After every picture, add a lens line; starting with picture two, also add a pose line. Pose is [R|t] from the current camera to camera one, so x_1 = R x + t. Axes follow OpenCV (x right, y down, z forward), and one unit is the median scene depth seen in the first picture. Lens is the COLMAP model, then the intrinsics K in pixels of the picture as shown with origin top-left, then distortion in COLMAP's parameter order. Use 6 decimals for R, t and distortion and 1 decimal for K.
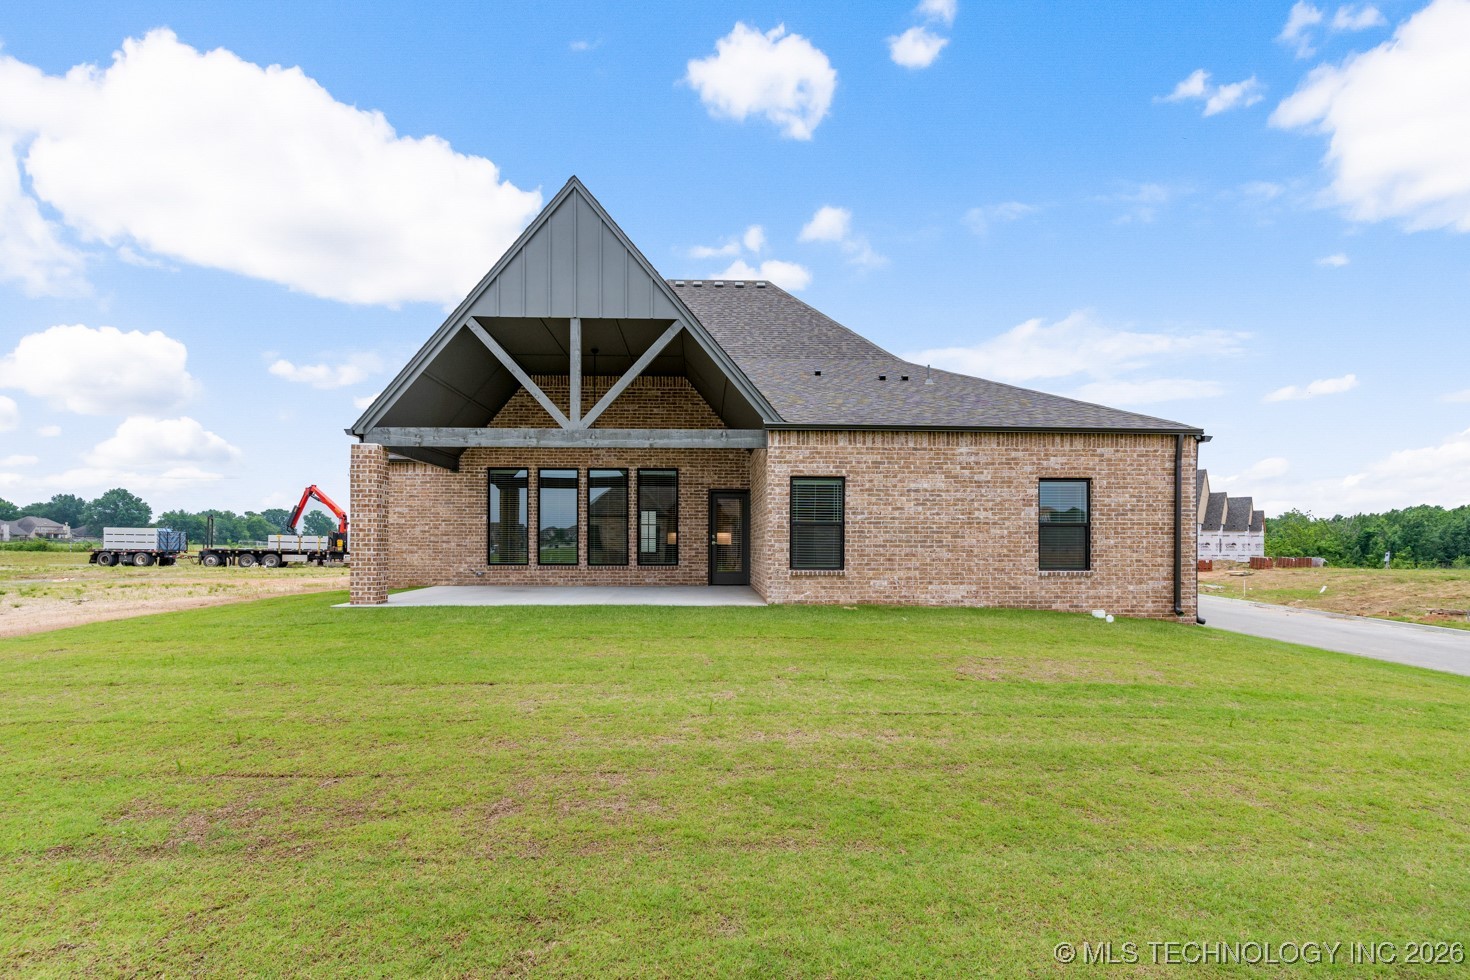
lens RADIAL K [[702.0, 0, 738.5], [0, 702.0, 481.9], [0, 0, 1]] dist [0.002012, -0.000201]
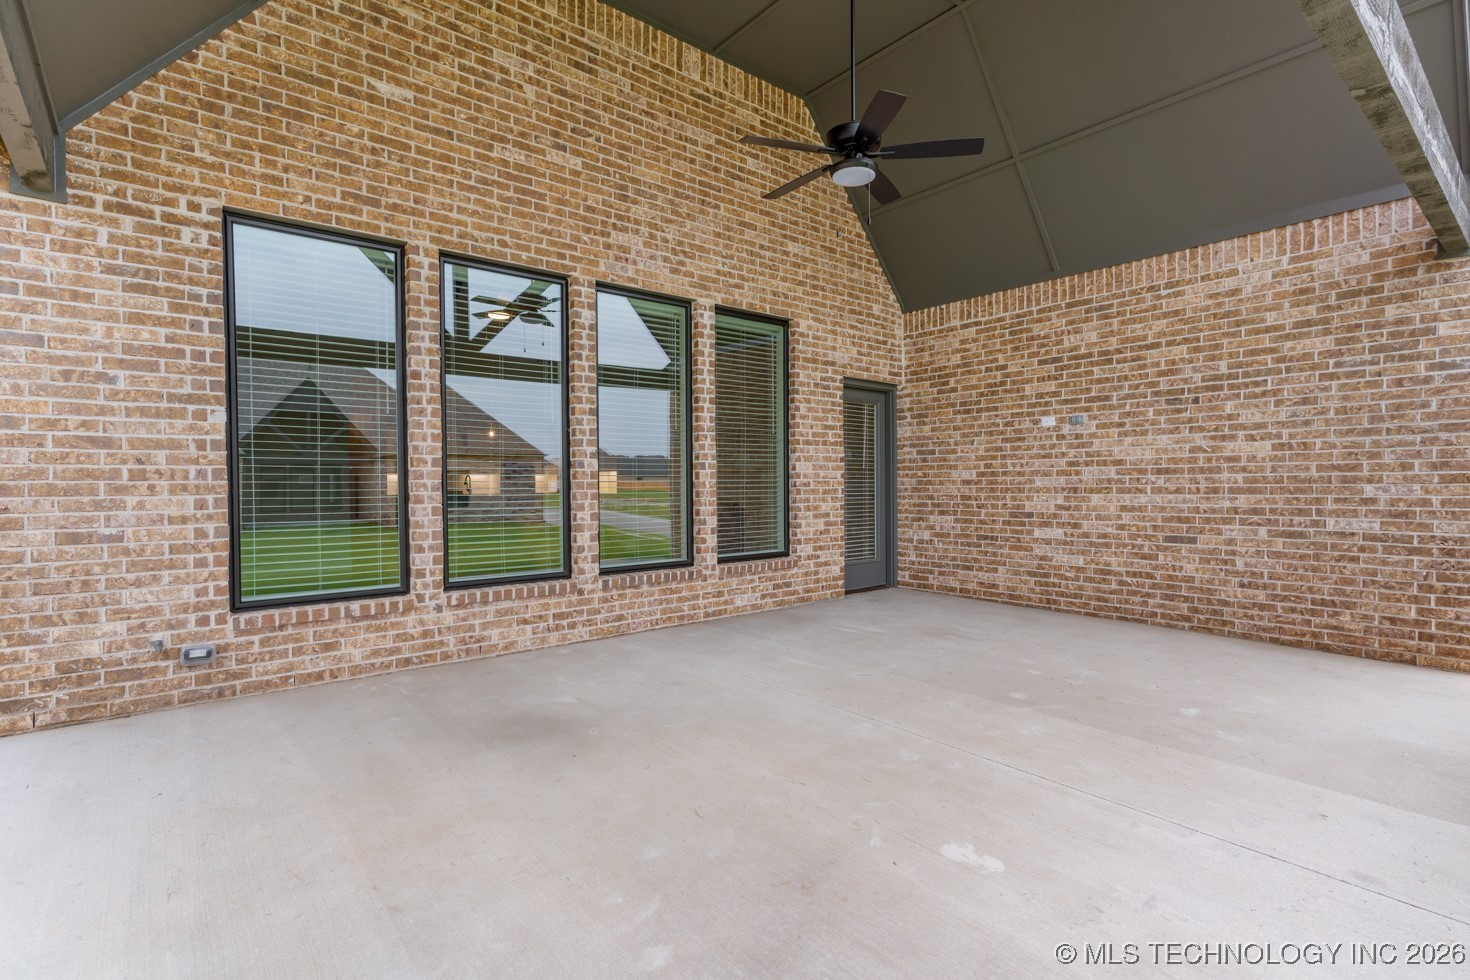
lens RADIAL K [[702.0, 0, 730.9], [0, 702.0, 490.8], [0, 0, 1]] dist [0.002012, -0.000201]
pose [[0.786144, -0.017001, 0.617809, -0.370424], [0.020030, 0.999797, 0.002025, 0.079105], [-0.617719, 0.010783, 0.786325, 0.701068]]
